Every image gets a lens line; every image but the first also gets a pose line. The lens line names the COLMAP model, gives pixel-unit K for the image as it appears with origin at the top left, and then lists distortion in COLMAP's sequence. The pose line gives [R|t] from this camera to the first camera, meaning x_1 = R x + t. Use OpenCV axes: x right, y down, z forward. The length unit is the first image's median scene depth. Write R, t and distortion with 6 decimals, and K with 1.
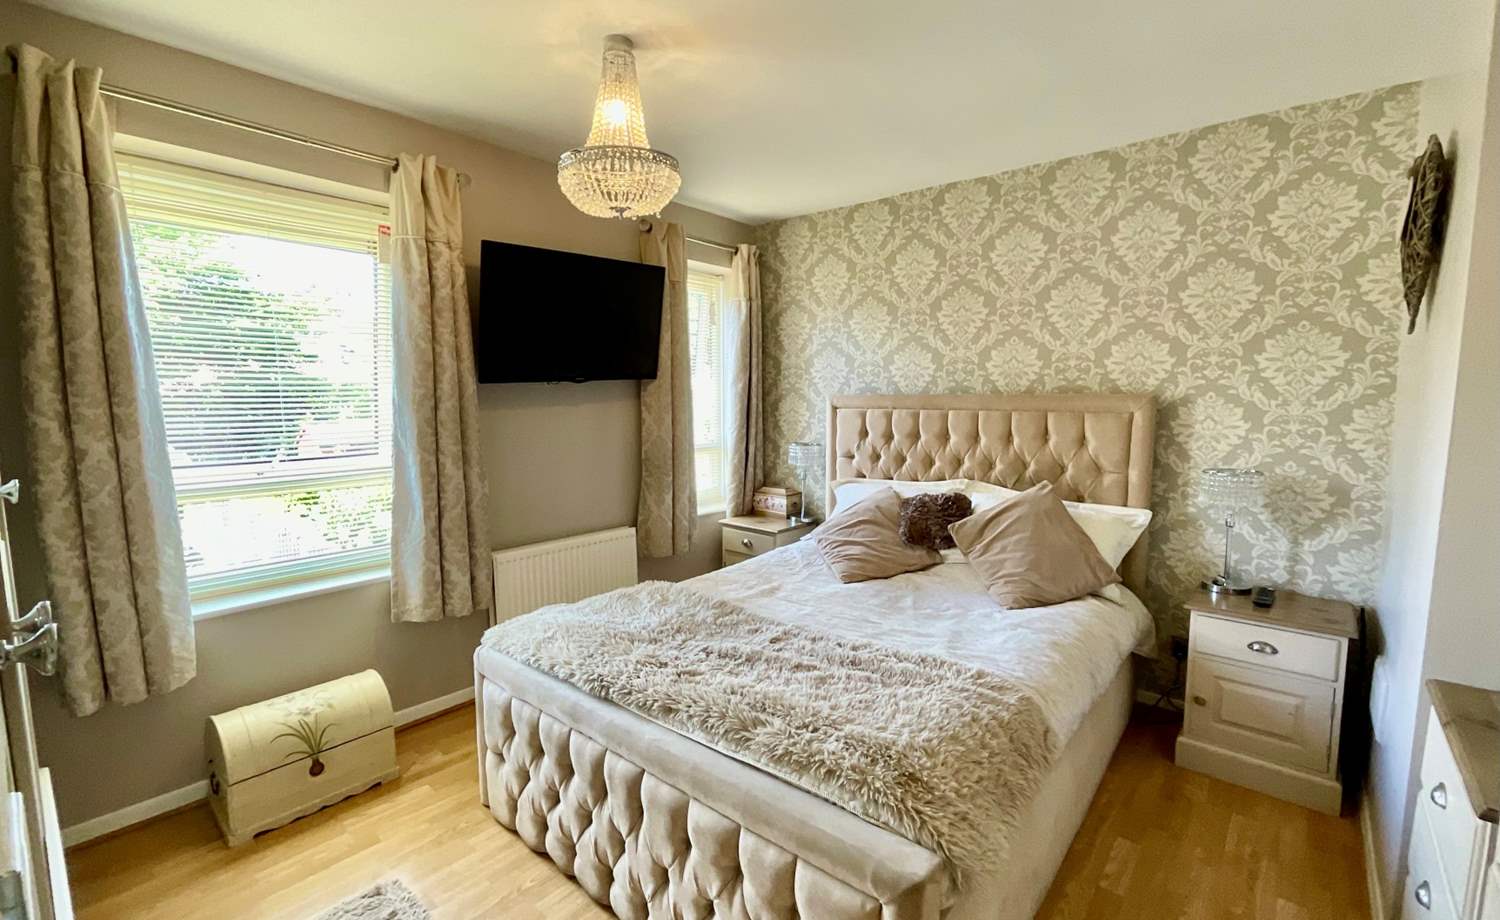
lens RADIAL K [[597.4, 0, 770.4], [0, 597.4, 462.9], [0, 0, 1]] dist [-0.010110, 0.000398]
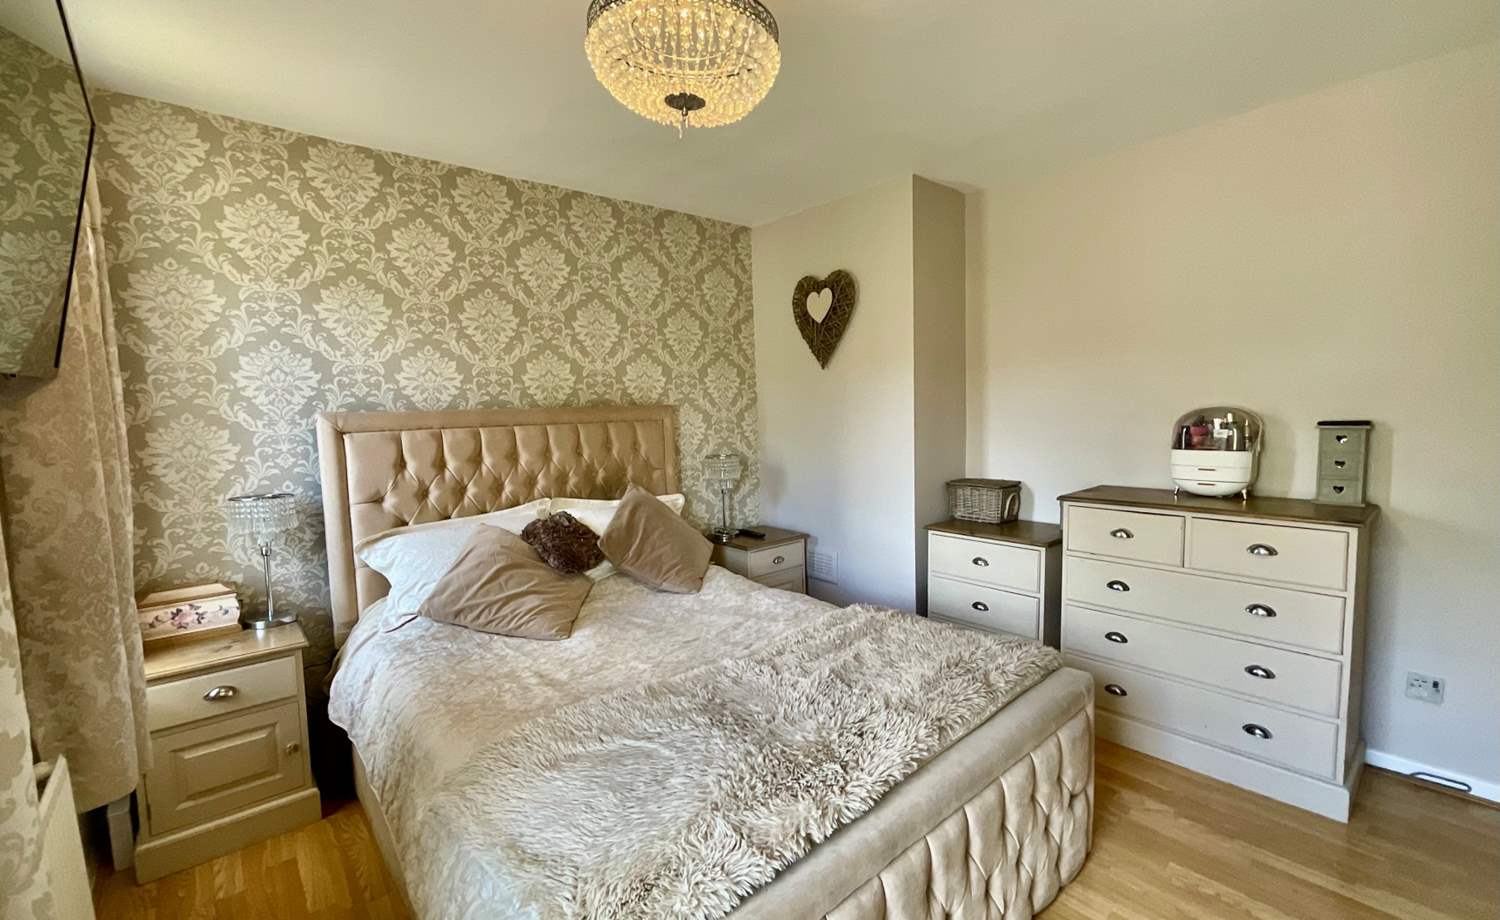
lens RADIAL K [[653.3, 0, 750.0], [0, 653.3, 460.0], [0, 0, 1]] dist [0.000515, -0.001044]
pose [[0.187890, -0.089011, 0.978149, -0.538903], [0.134695, 0.988811, 0.064108, -0.048537], [-0.972911, 0.119706, 0.197777, 0.419343]]
